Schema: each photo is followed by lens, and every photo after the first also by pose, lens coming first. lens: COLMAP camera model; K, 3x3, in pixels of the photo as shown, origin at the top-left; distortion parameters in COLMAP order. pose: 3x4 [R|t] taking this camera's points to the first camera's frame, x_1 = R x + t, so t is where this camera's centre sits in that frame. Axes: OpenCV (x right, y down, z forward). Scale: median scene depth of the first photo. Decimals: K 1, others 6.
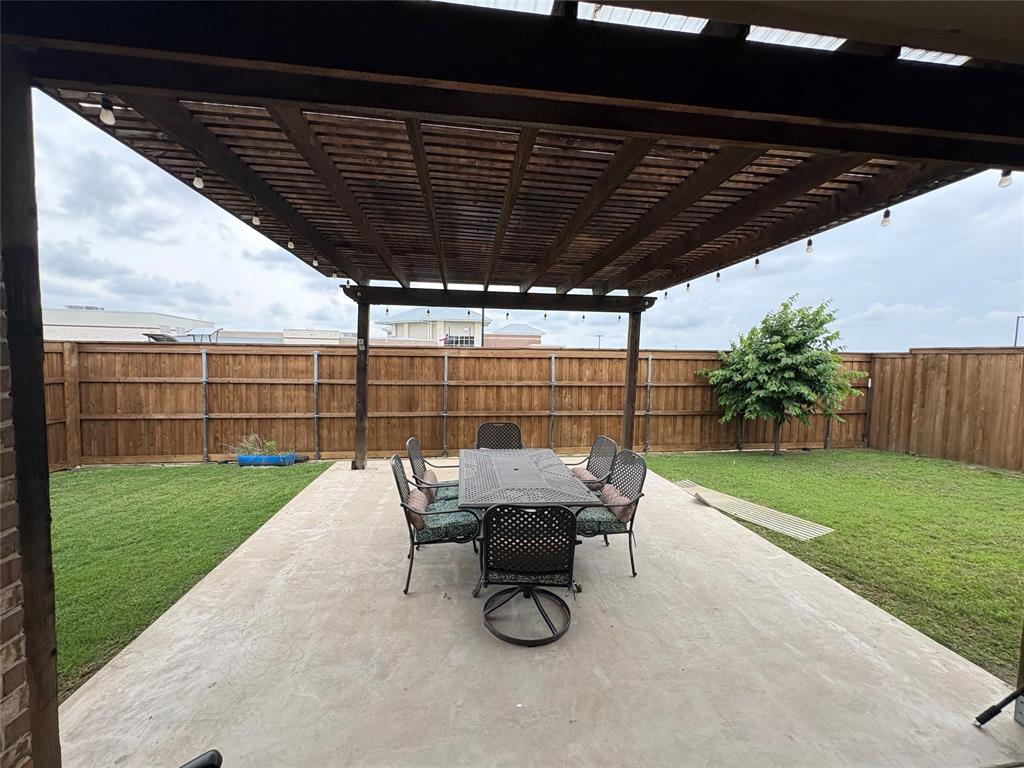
lens RADIAL K [[409.3, 0, 515.3], [0, 409.3, 383.3], [0, 0, 1]] dist [0.000378, 0.000028]
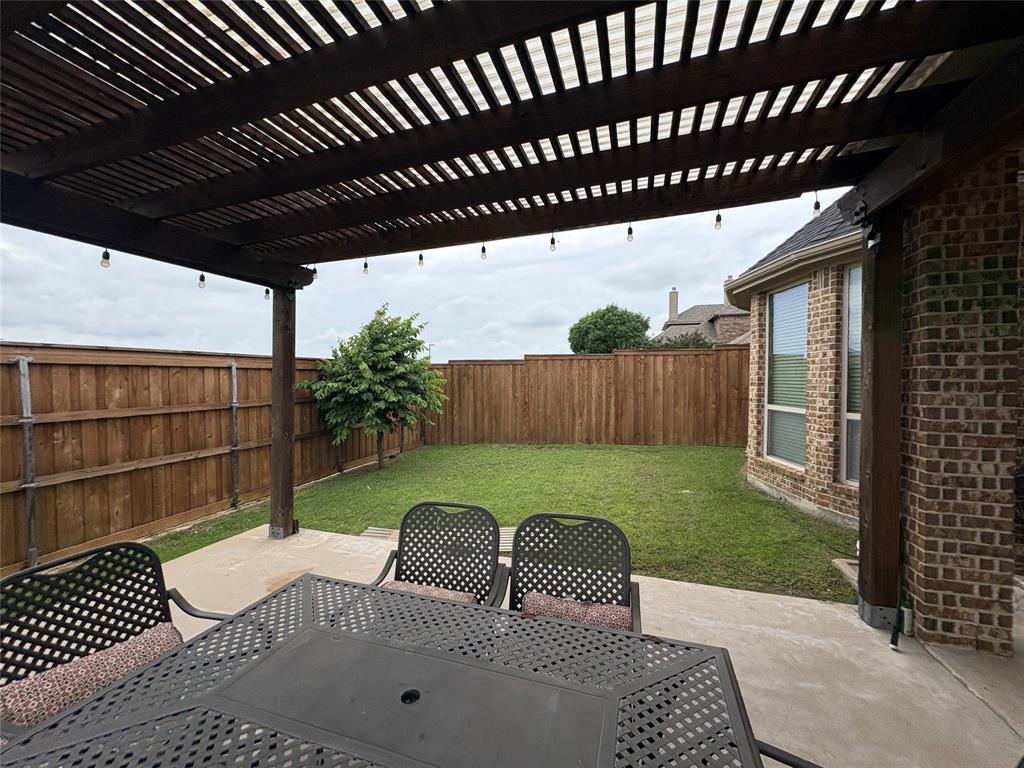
lens RADIAL K [[409.3, 0, 507.5], [0, 409.3, 388.1], [0, 0, 1]] dist [0.000378, 0.000028]
pose [[0.433873, -0.041404, 0.900022, -0.088893], [0.066518, 0.997689, 0.013831, -0.005993], [-0.898515, 0.053867, 0.435625, 0.307956]]
